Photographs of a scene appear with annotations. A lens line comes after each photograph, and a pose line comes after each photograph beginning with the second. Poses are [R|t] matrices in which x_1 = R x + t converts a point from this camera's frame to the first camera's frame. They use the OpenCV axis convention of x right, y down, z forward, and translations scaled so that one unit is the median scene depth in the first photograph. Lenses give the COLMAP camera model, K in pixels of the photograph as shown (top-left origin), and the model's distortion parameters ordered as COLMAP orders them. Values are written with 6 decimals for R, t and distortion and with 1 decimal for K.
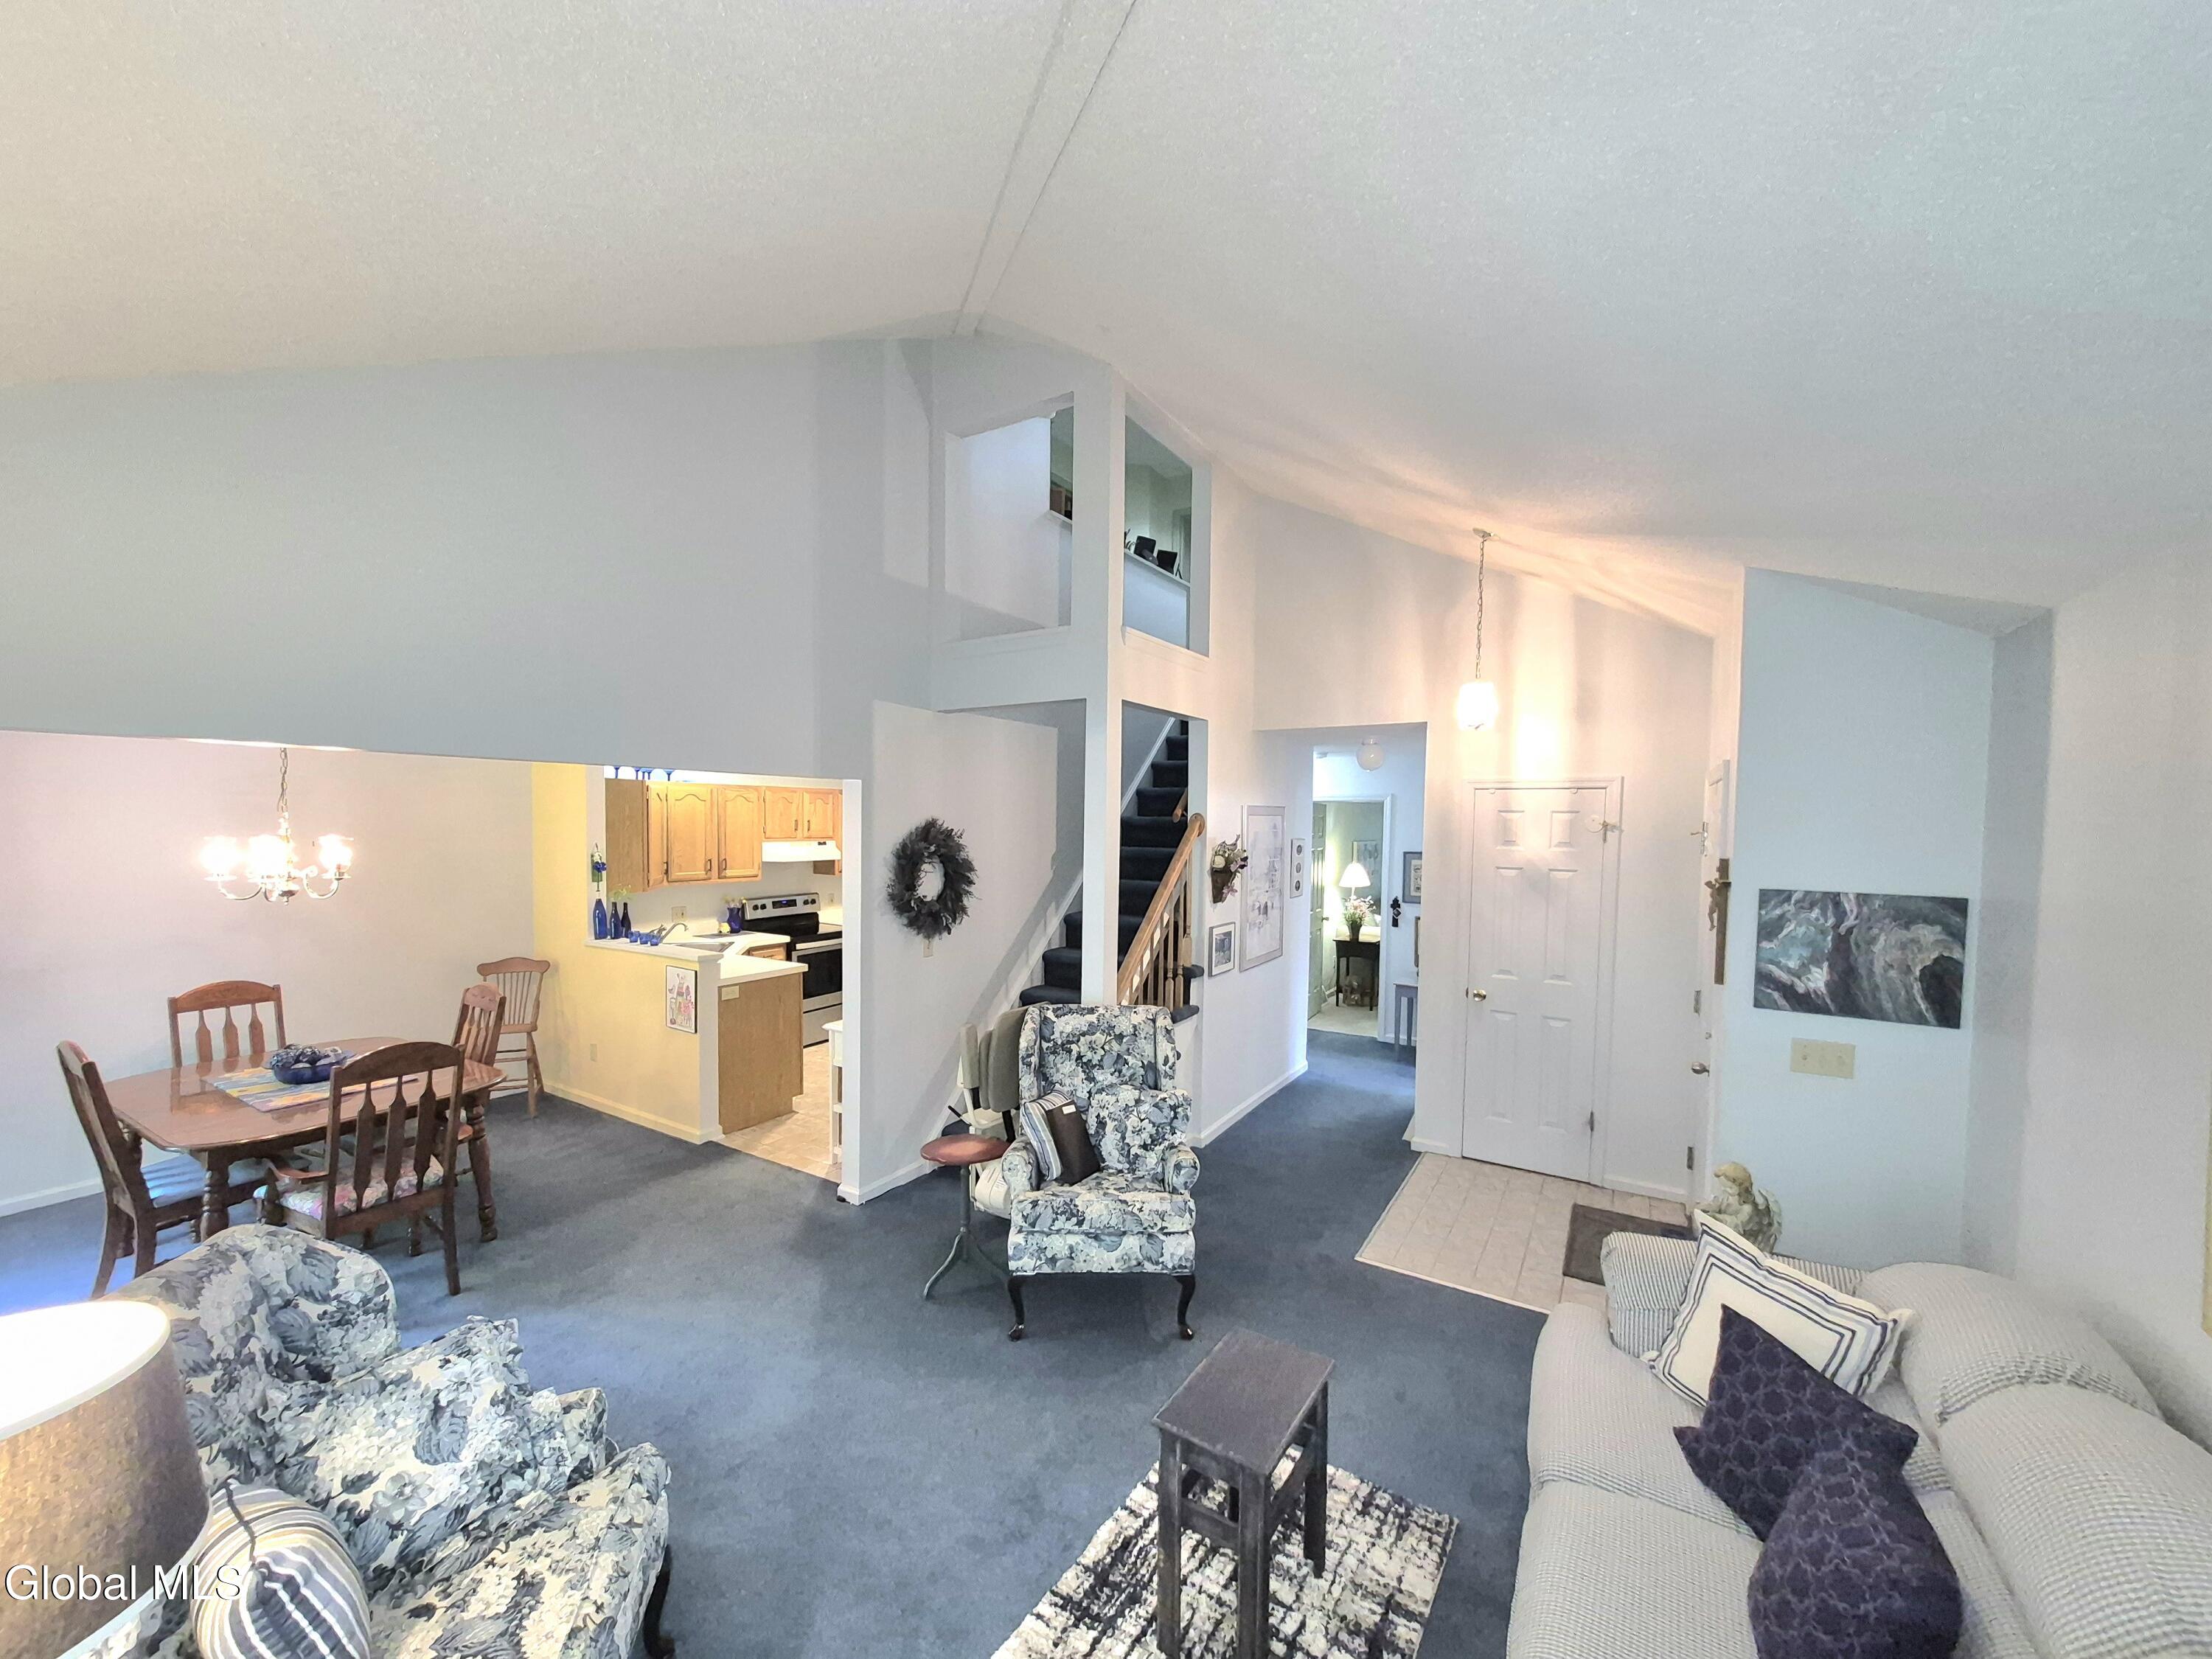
lens RADIAL K [[864.9, 0, 1087.8], [0, 864.9, 855.1], [0, 0, 1]] dist [0.010018, -0.003219]
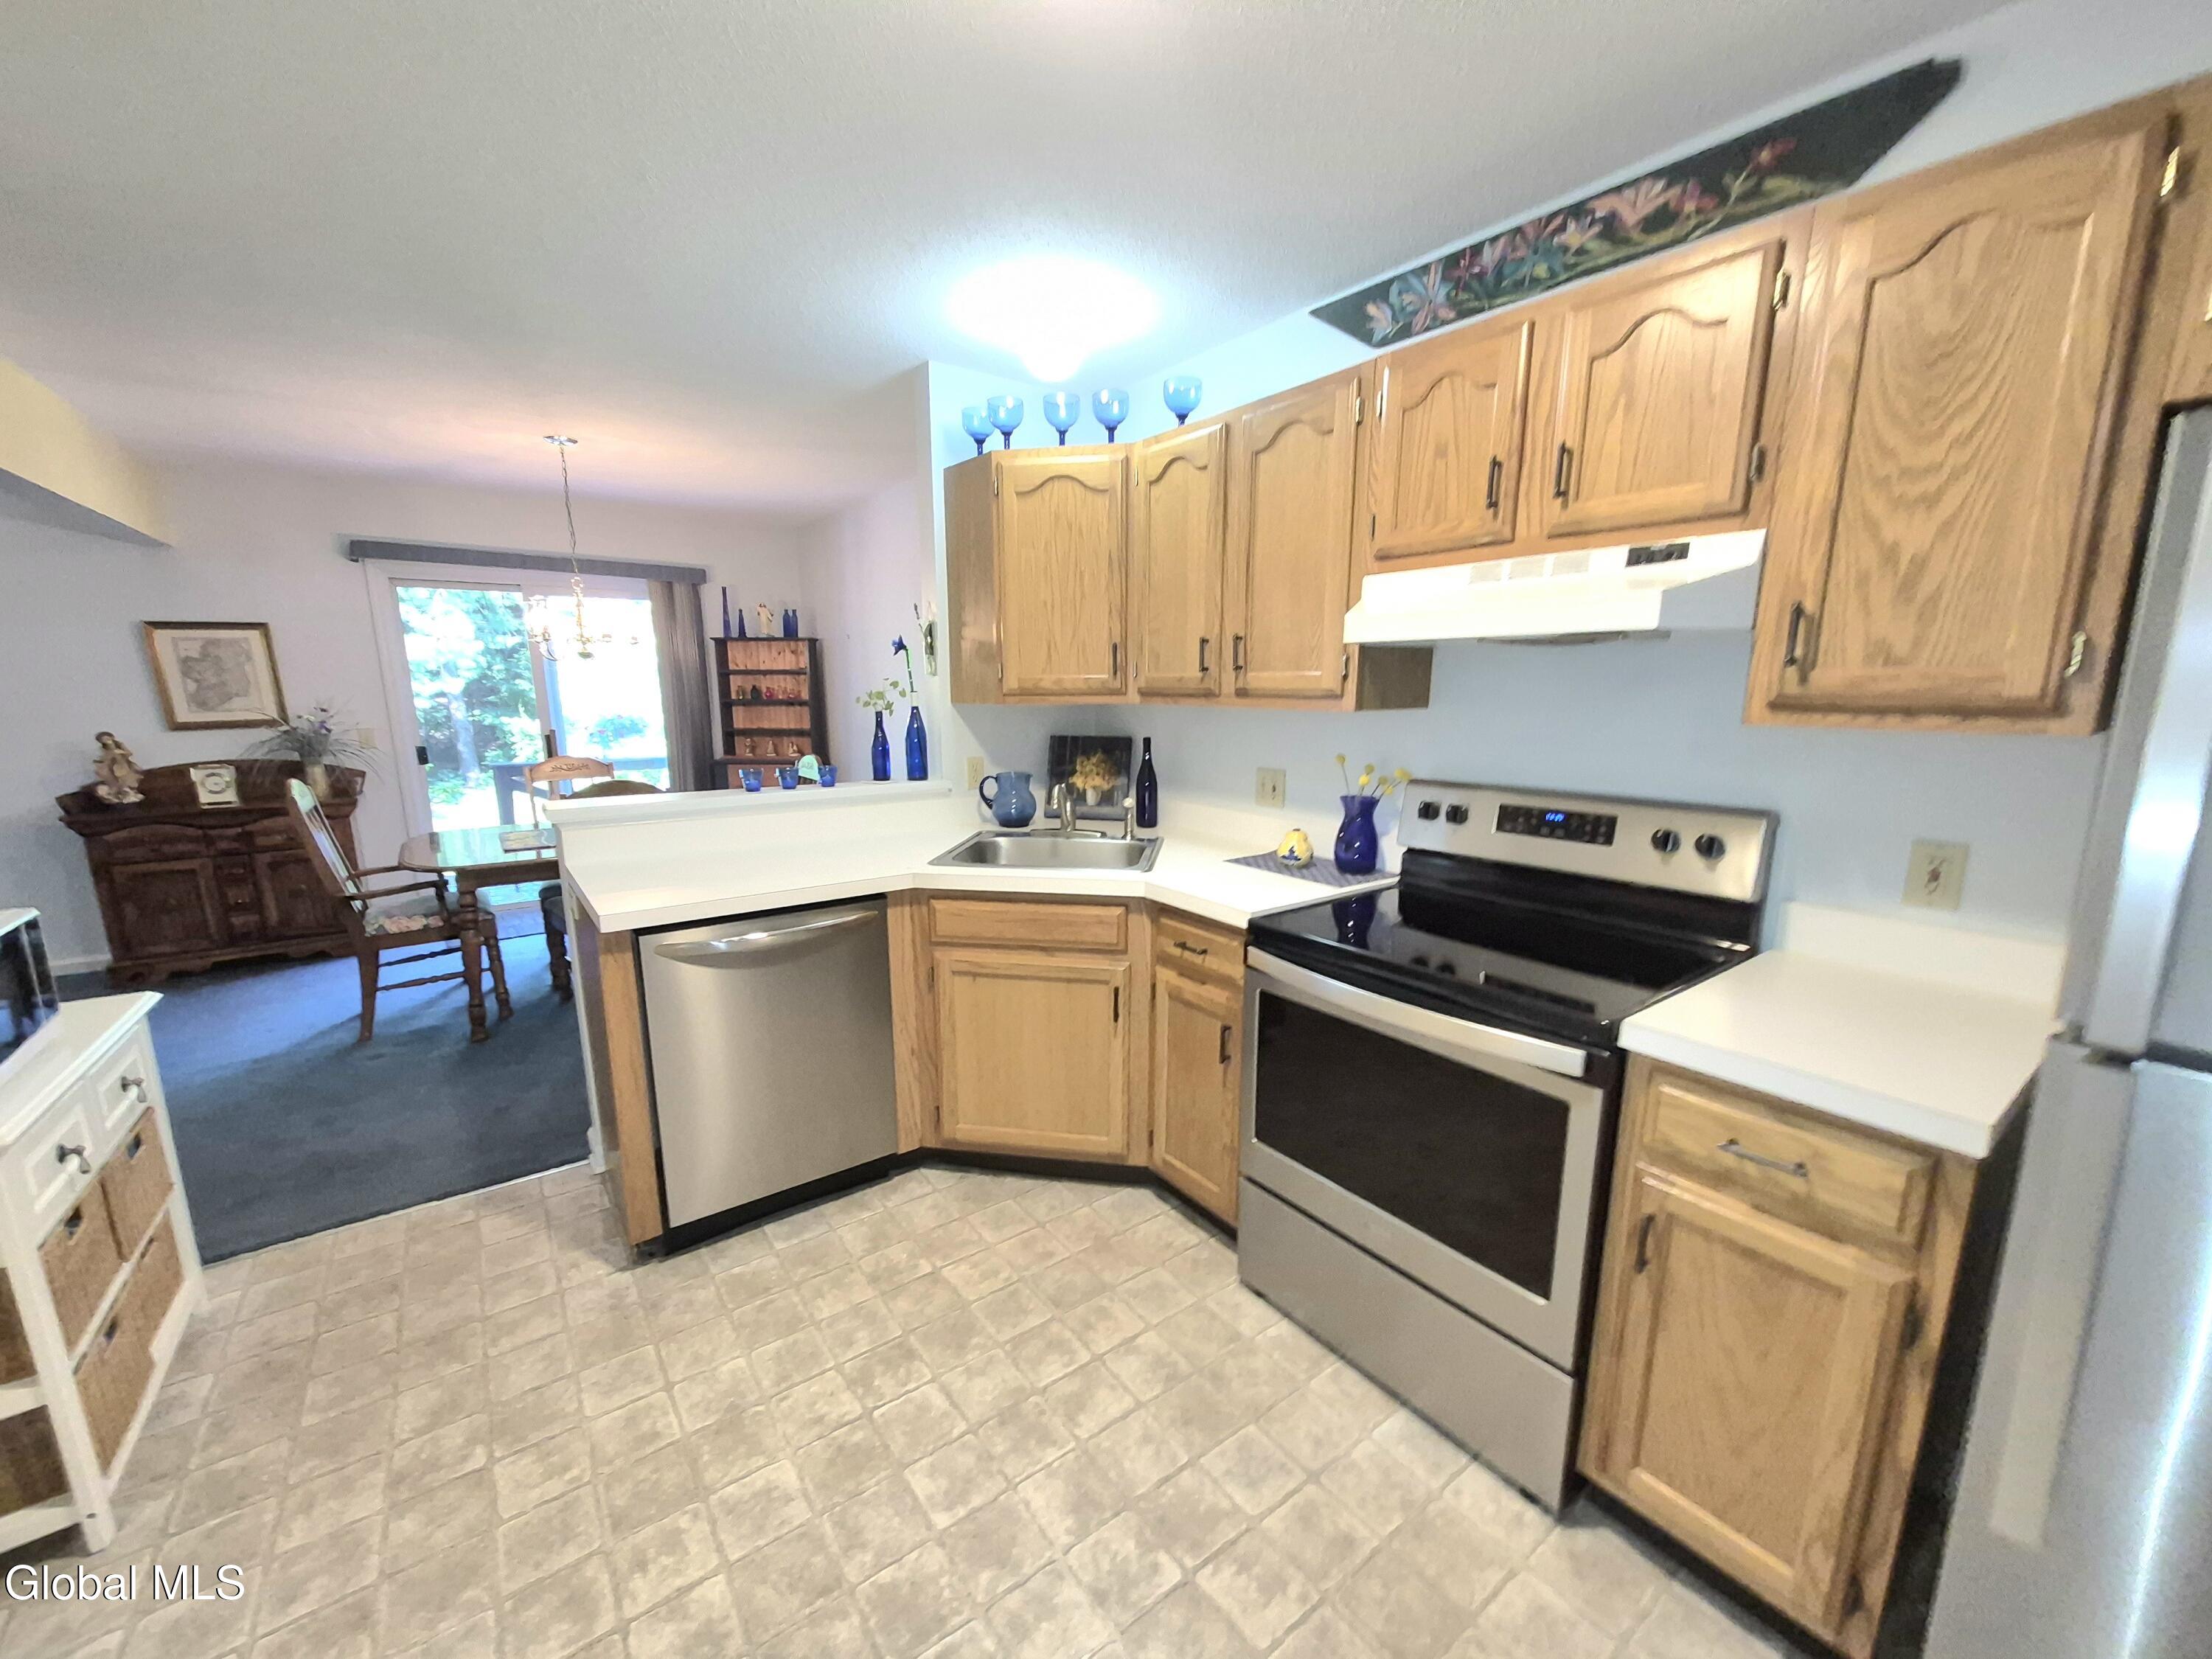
lens RADIAL K [[864.9, 0, 1097.1], [0, 864.9, 849.9], [0, 0, 1]] dist [0.010018, -0.003219]
pose [[-0.375657, 0.168263, -0.911356, -0.118877], [-0.041157, 0.979381, 0.197788, 0.033643], [0.925845, 0.111809, -0.360986, 1.715582]]
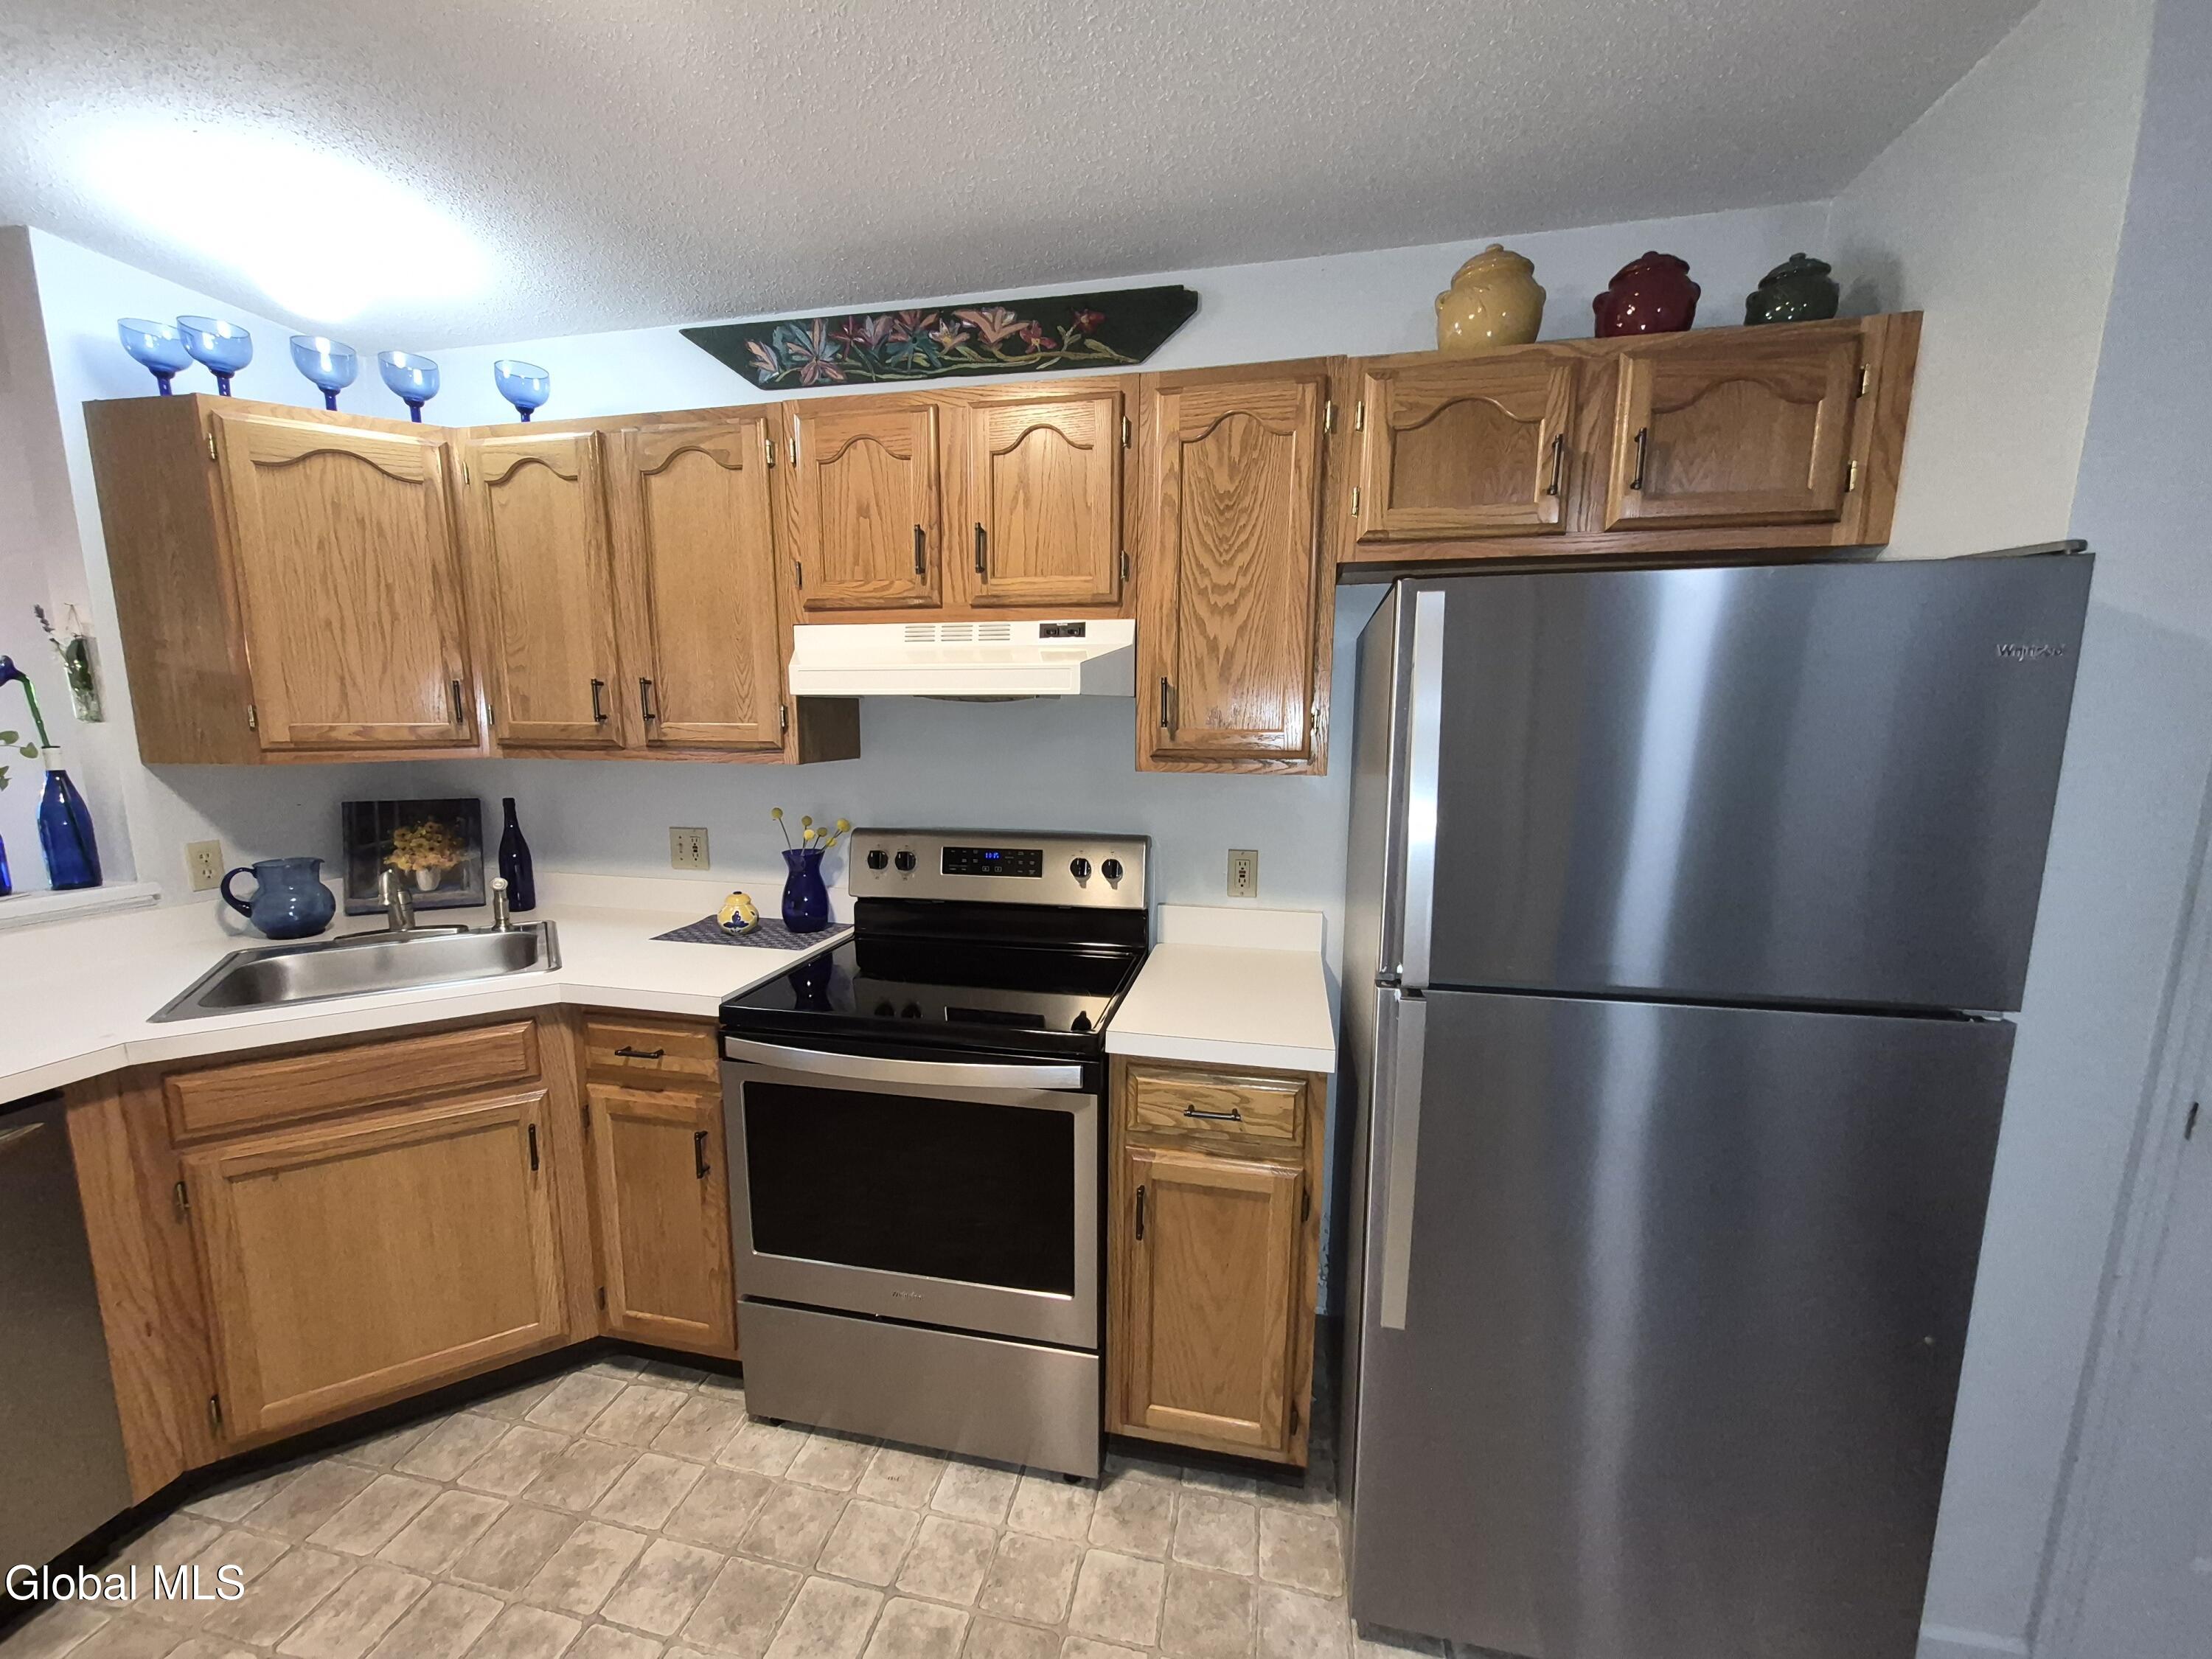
lens RADIAL K [[864.9, 0, 1088.6], [0, 864.9, 852.1], [0, 0, 1]] dist [0.010018, -0.003219]
pose [[0.323983, 0.137558, -0.936009, -0.138320], [-0.040313, 0.990482, 0.131610, 0.026899], [0.945204, -0.004906, 0.326444, 1.661330]]
